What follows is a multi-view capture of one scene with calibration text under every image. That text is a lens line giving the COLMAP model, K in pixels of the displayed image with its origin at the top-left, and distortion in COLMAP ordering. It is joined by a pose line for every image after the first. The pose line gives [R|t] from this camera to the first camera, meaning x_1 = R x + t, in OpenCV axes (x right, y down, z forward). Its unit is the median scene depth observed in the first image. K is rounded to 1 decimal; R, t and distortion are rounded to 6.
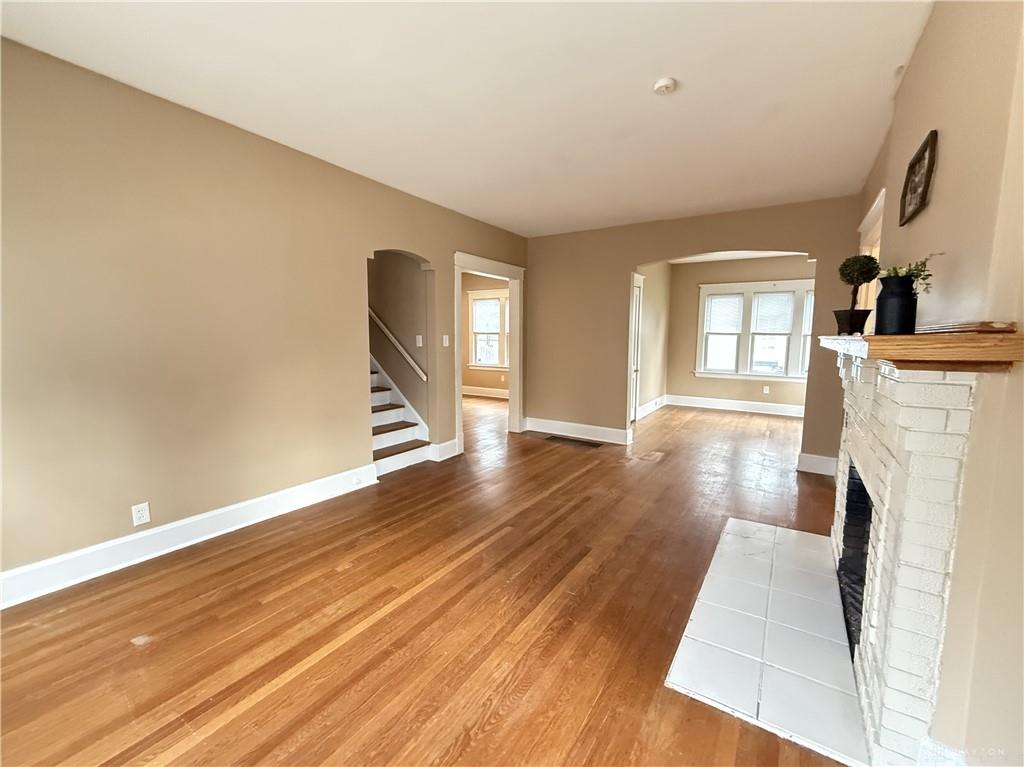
lens RADIAL K [[427.5, 0, 505.7], [0, 427.5, 382.4], [0, 0, 1]] dist [0.001357, 0.000249]
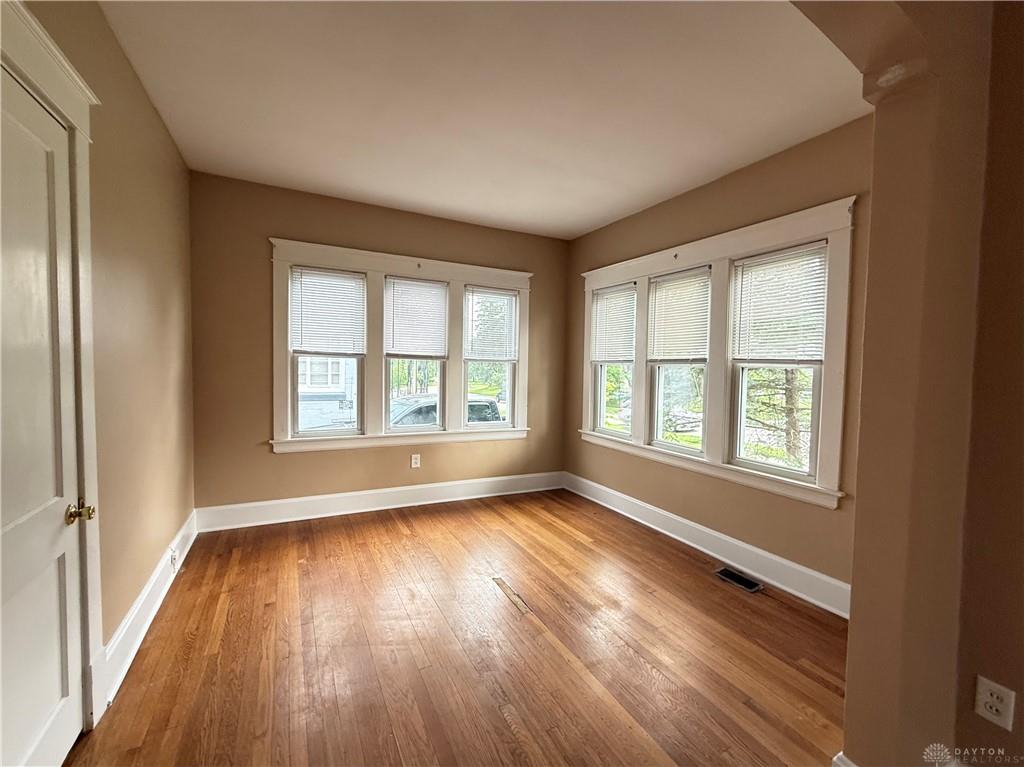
lens RADIAL K [[427.5, 0, 505.7], [0, 427.5, 382.4], [0, 0, 1]] dist [0.001357, 0.000249]
pose [[0.490520, -0.035759, 0.870696, 0.199860], [0.083002, 0.996532, -0.005833, -0.066402], [-0.867468, 0.075131, 0.491787, 0.620807]]
